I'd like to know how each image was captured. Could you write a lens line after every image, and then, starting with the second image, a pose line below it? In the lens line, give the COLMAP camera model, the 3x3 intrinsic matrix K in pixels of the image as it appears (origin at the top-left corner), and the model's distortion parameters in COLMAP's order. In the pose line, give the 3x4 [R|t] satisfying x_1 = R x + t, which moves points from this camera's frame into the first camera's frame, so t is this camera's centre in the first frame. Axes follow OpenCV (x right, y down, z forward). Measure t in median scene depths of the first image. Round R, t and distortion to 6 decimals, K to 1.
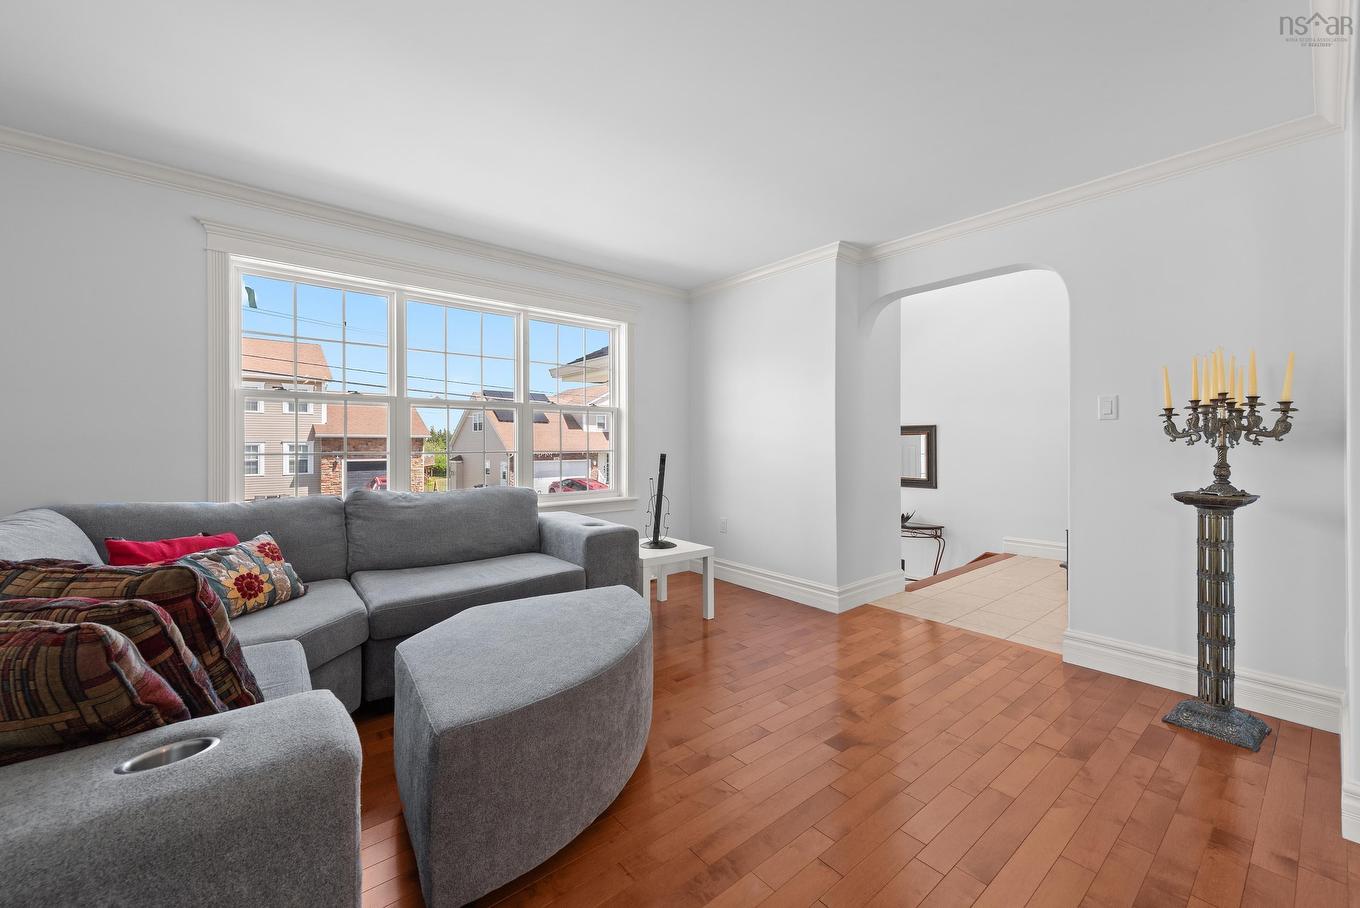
lens RADIAL K [[544.8, 0, 679.1], [0, 544.8, 438.7], [0, 0, 1]] dist [0.013710, -0.000057]
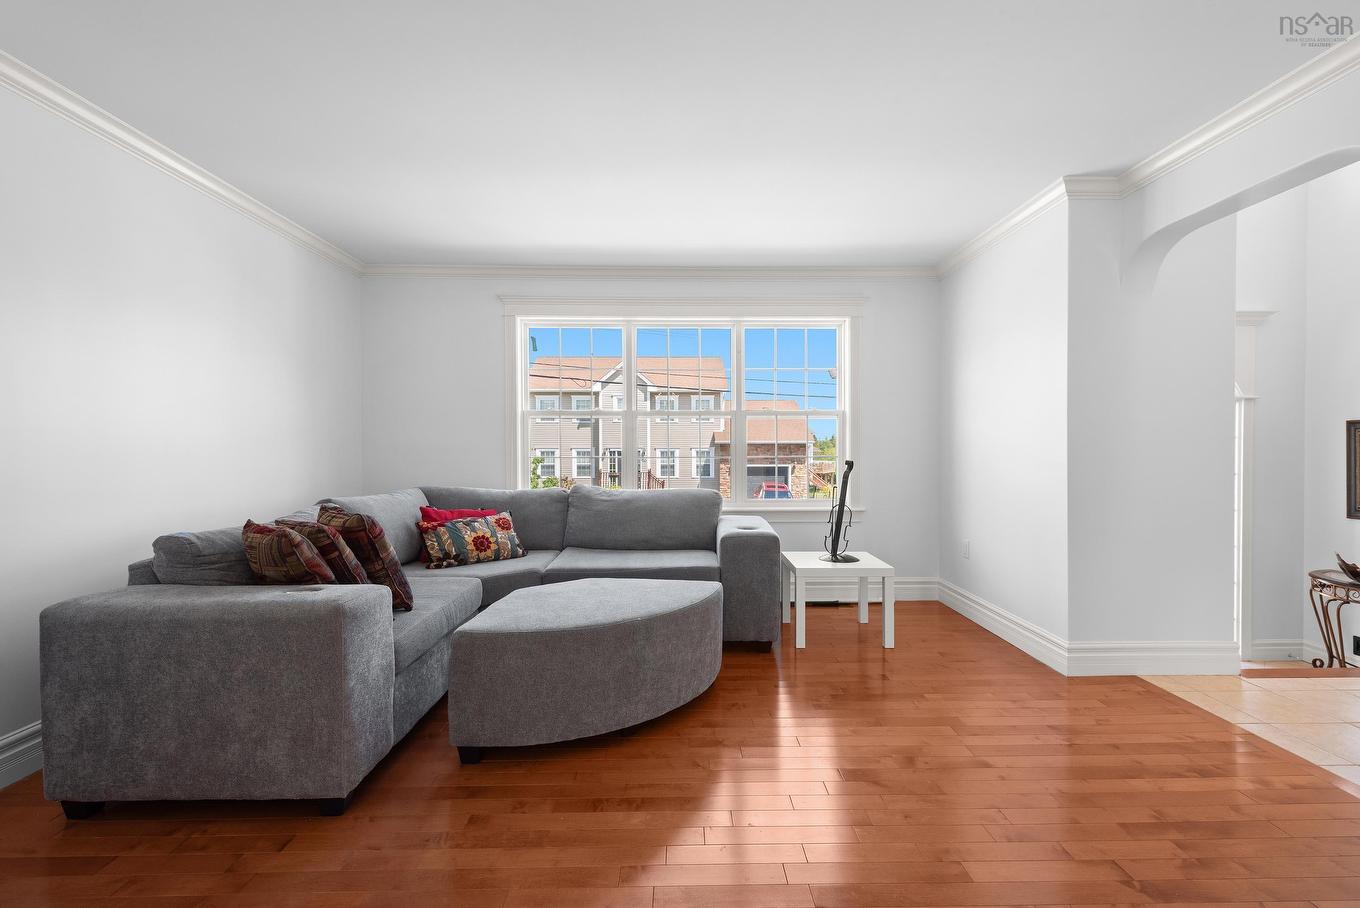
lens RADIAL K [[621.8, 0, 679.0], [0, 621.8, 454.0], [0, 0, 1]] dist [0.002973, -0.000147]
pose [[0.778712, 0.003333, -0.627373, 0.526619], [0.006930, 0.999879, 0.013914, 0.000833], [0.627344, -0.015182, 0.778594, 0.008986]]
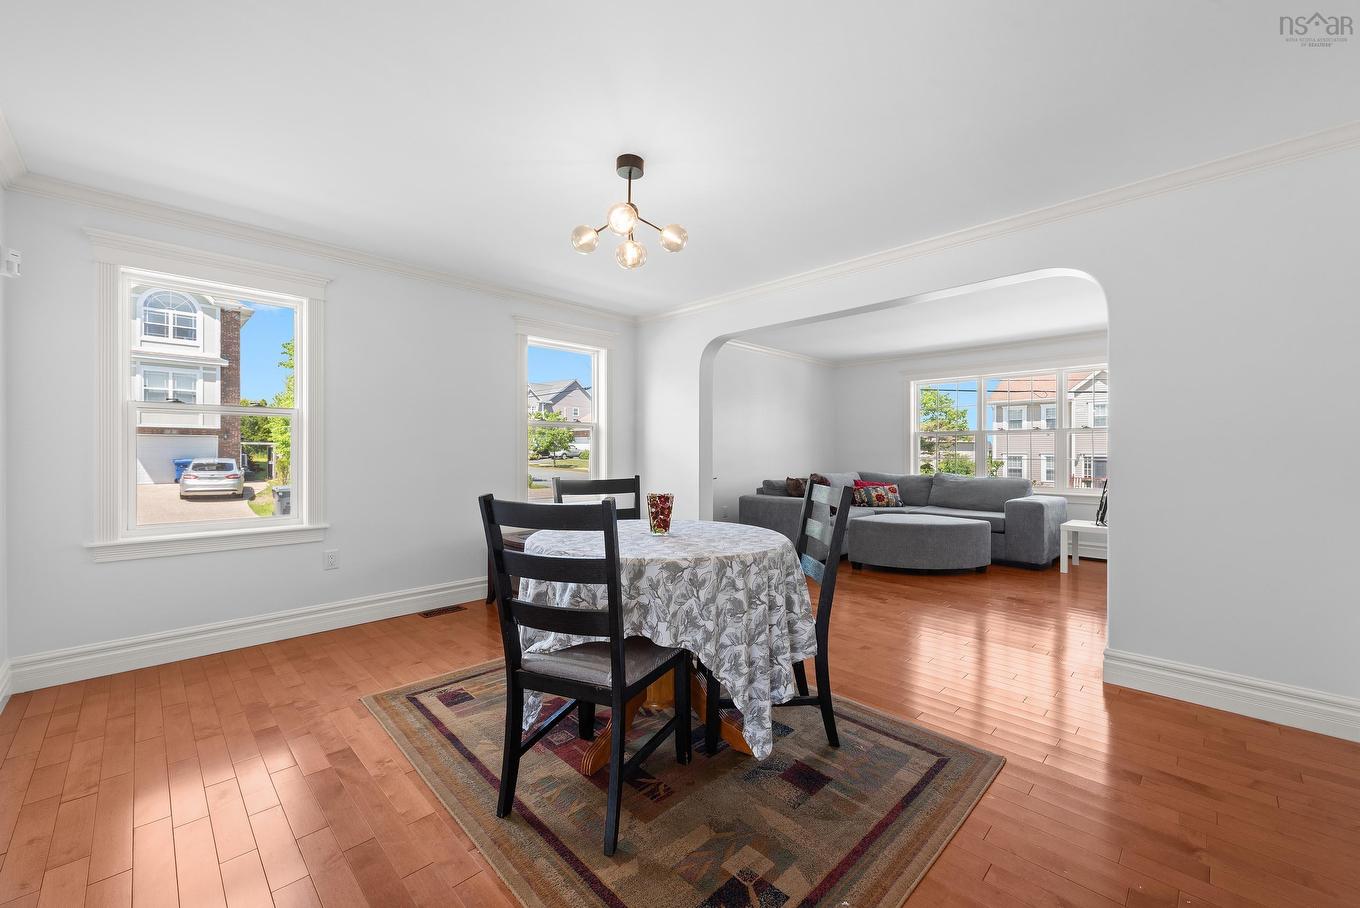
lens RADIAL K [[539.5, 0, 685.6], [0, 539.5, 449.3], [0, 0, 1]] dist [0.001953, -0.000346]
pose [[0.092028, -0.004970, -0.995744, 1.661412], [0.000018, 0.999988, -0.004990, -0.000070], [0.995756, 0.000441, 0.092027, -0.309366]]
